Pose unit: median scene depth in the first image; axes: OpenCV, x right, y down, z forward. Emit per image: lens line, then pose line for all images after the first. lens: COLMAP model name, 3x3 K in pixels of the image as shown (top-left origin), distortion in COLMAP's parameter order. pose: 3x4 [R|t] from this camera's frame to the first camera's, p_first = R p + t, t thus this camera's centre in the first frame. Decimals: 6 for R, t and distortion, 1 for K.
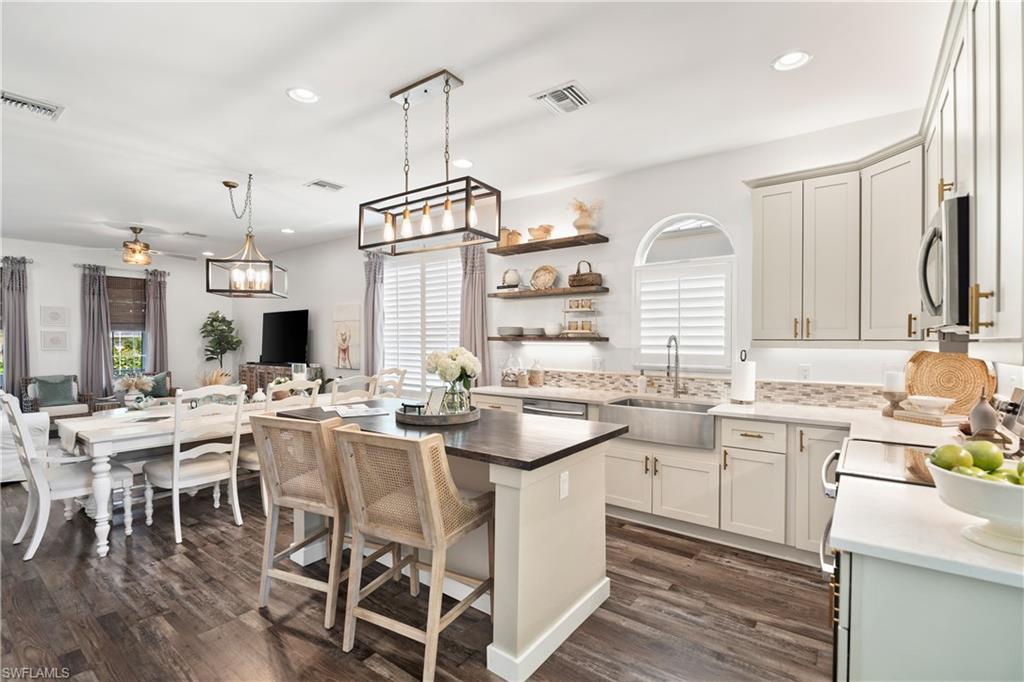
lens RADIAL K [[474.4, 0, 511.8], [0, 474.4, 350.0], [0, 0, 1]] dist [-0.012529, 0.000230]
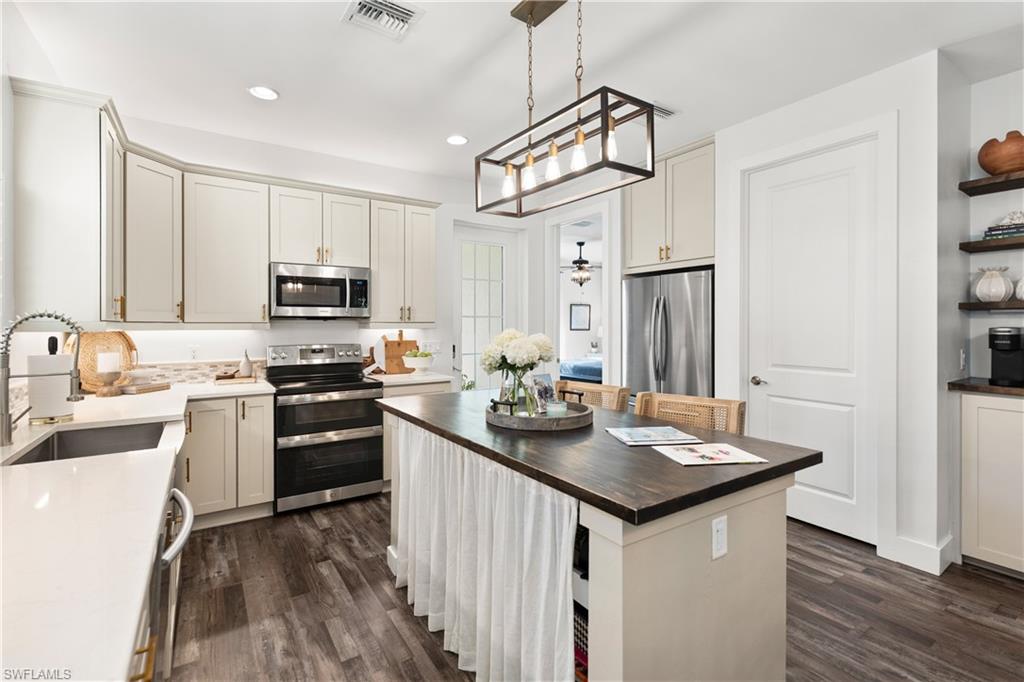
lens RADIAL K [[463.4, 0, 510.9], [0, 463.4, 325.1], [0, 0, 1]] dist [0.001137, 0.000370]
pose [[-0.944504, -0.000211, 0.328499, -0.226249], [0.007095, 0.999753, 0.021043, -0.017514], [-0.328422, 0.022206, -0.944270, 1.081812]]
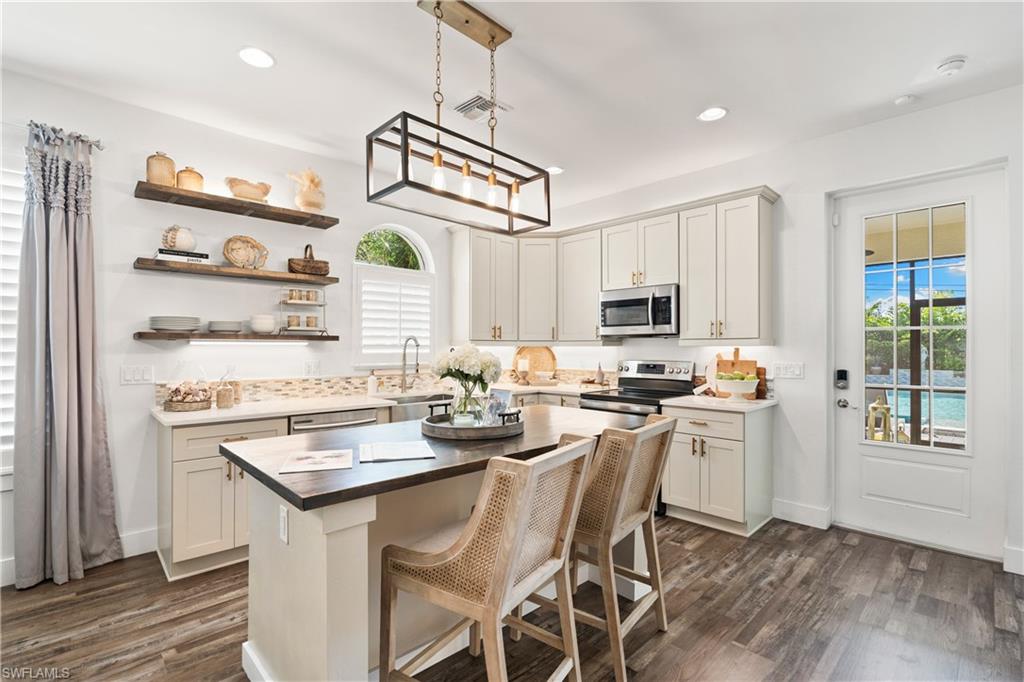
lens RADIAL K [[474.4, 0, 511.8], [0, 474.4, 350.0], [0, 0, 1]] dist [-0.012529, 0.000230]
pose [[0.155649, -0.008449, 0.987776, -0.594503], [0.022875, 0.999726, 0.004947, 0.002284], [-0.987548, 0.021825, 0.155800, 0.503705]]
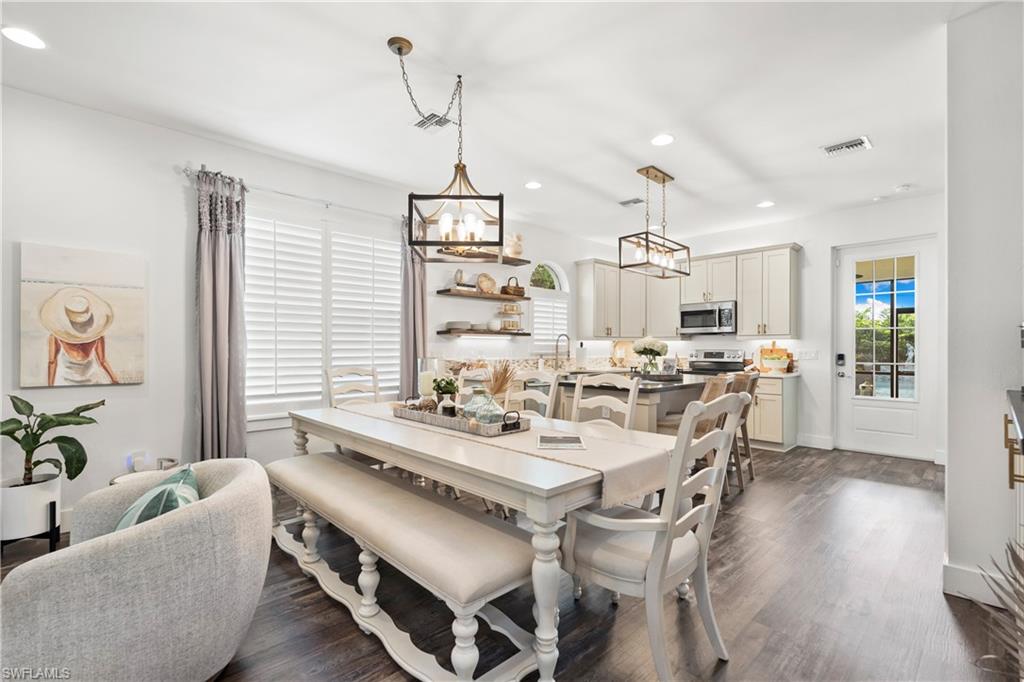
lens RADIAL K [[459.5, 0, 512.2], [0, 459.5, 351.5], [0, 0, 1]] dist [0.001128, 0.000470]
pose [[0.157723, -0.008026, 0.987451, -1.119171], [0.022301, 0.999741, 0.004563, 0.019997], [-0.987232, 0.021301, 0.157861, 0.773325]]
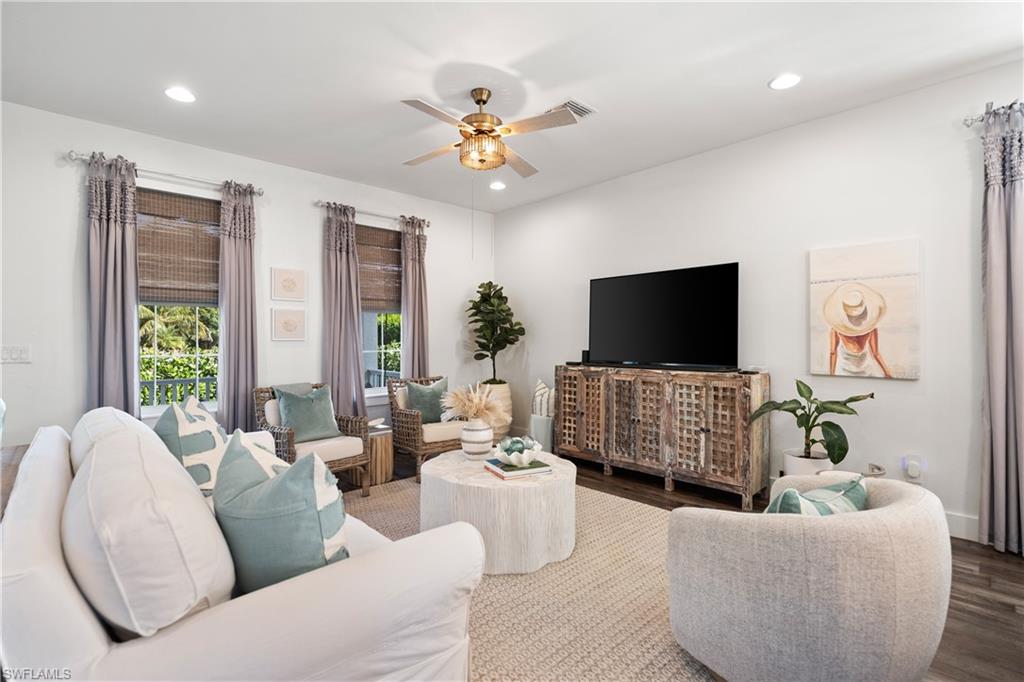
lens RADIAL K [[469.7, 0, 509.9], [0, 469.7, 336.8], [0, 0, 1]] dist [-0.001094, -0.000279]
pose [[0.987723, -0.004034, -0.156163, -0.958255], [0.000020, 0.999670, -0.025692, 0.016418], [0.156215, 0.025373, 0.987397, 0.714879]]
